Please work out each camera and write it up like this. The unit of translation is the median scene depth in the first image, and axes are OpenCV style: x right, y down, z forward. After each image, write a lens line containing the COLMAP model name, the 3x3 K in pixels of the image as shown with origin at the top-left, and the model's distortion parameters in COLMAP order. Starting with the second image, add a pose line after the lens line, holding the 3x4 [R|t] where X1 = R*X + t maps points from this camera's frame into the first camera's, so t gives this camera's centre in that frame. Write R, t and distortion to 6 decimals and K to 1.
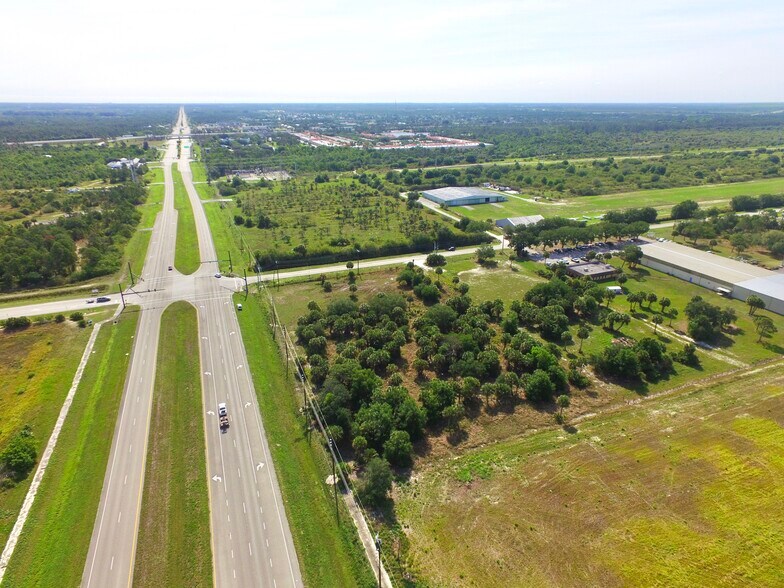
lens RADIAL K [[456.6, 0, 391.7], [0, 456.6, 308.2], [0, 0, 1]] dist [0.000794, 0.002533]
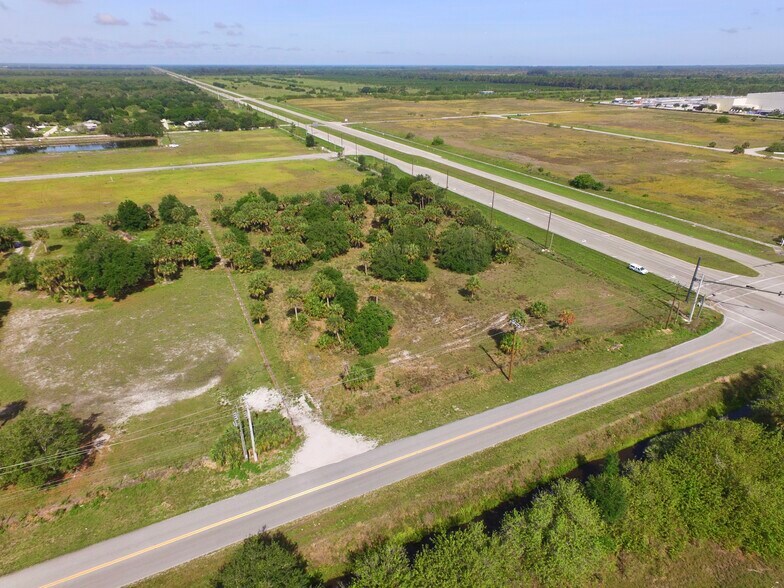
lens RADIAL K [[476.5, 0, 391.2], [0, 476.5, 292.5], [0, 0, 1]] dist [-0.004248, 0.013228]
pose [[-0.998571, 0.019952, -0.049575, 0.034263], [-0.025259, 0.641296, 0.766878, -0.419779], [0.047093, 0.767034, -0.639875, 1.259252]]
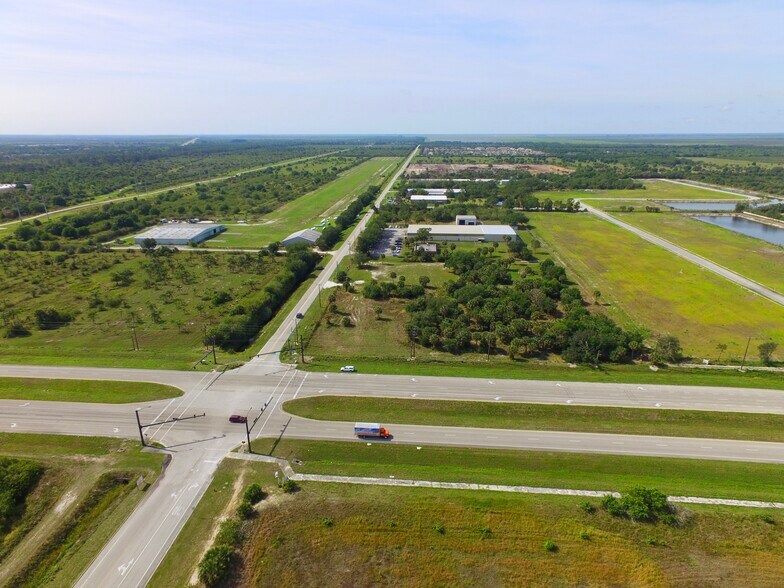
lens RADIAL K [[451.9, 0, 390.8], [0, 451.9, 295.3], [0, 0, 1]] dist [-0.004044, 0.012575]
pose [[0.453529, -0.305572, 0.837220, -0.835497], [0.372787, 0.918303, 0.133225, -0.183649], [-0.809532, 0.251684, 0.530390, 0.410519]]
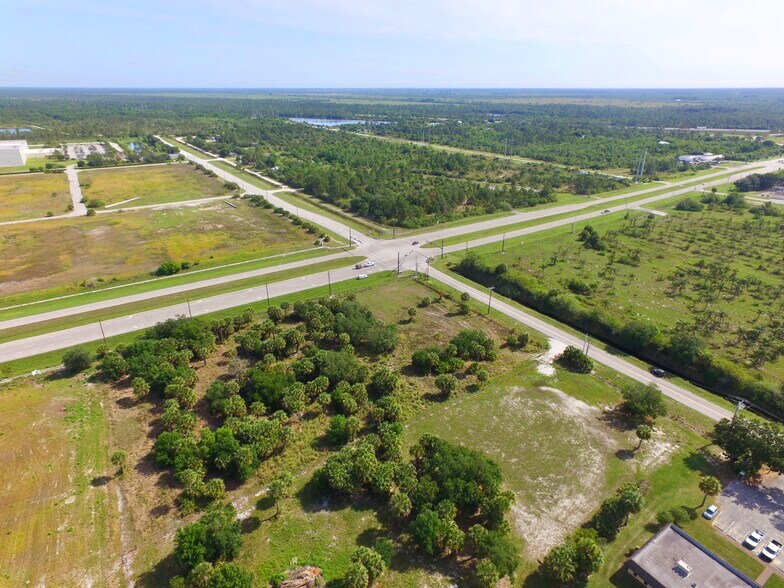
lens RADIAL K [[456.6, 0, 391.7], [0, 456.6, 308.2], [0, 0, 1]] dist [0.000794, 0.002533]
pose [[0.193617, 0.428829, -0.882394, 0.635136], [-0.405709, 0.853903, 0.325961, -0.298232], [0.893260, 0.294883, 0.339310, 0.619988]]
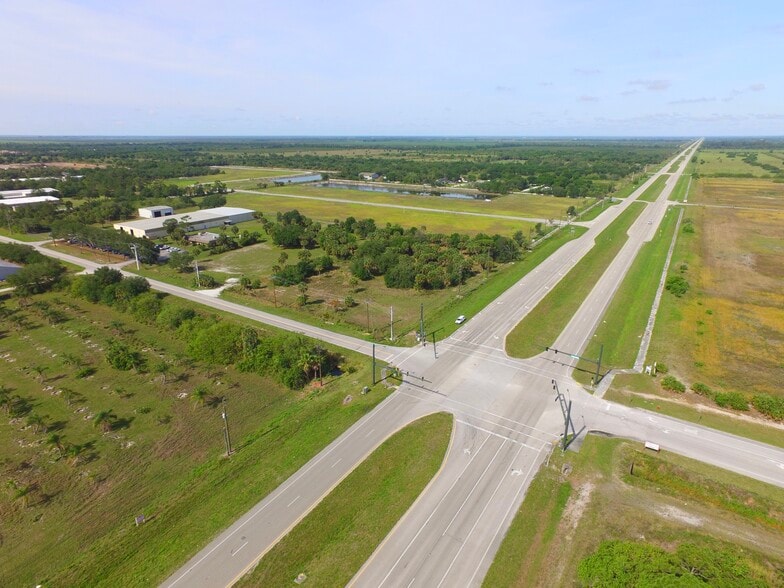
lens RADIAL K [[451.9, 0, 390.8], [0, 451.9, 295.3], [0, 0, 1]] dist [-0.004044, 0.012575]
pose [[-0.567408, -0.278866, 0.774779, -0.751815], [0.339441, 0.778032, 0.528626, -0.428787], [-0.750219, 0.562938, -0.346803, 1.177253]]
